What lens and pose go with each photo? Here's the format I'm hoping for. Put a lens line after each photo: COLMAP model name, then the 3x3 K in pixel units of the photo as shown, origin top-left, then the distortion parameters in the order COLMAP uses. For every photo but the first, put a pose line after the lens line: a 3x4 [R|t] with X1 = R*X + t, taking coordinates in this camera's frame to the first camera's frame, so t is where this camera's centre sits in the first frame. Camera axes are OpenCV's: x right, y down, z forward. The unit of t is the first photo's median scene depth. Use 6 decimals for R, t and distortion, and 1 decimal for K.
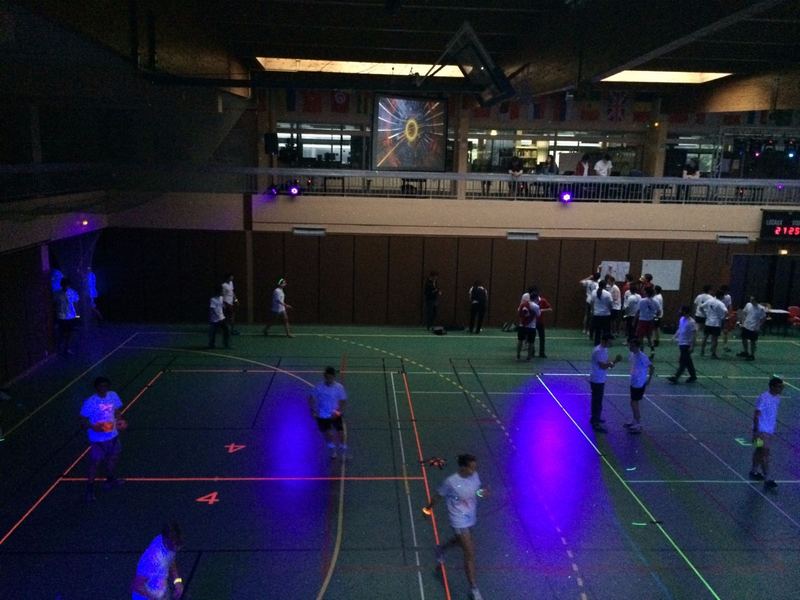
lens RADIAL K [[679.7, 0, 393.6], [0, 679.7, 298.0], [0, 0, 1]] dist [0.077781, -0.097274]
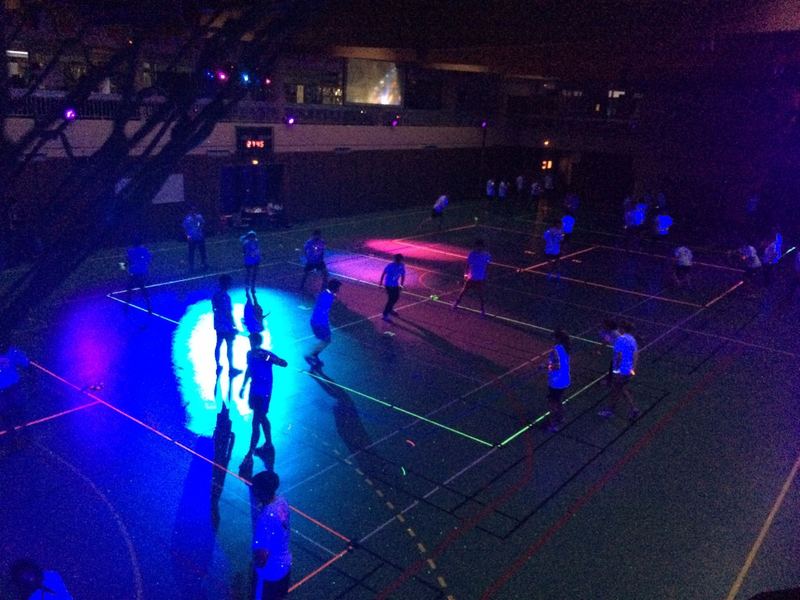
lens RADIAL K [[688.9, 0, 396.9], [0, 688.9, 298.2], [0, 0, 1]] dist [0.071847, -0.095494]
pose [[0.656660, -0.194968, 0.728550, -0.204189], [0.109091, 0.980403, 0.164040, -0.003965], [-0.746255, -0.028240, 0.665061, -0.008105]]
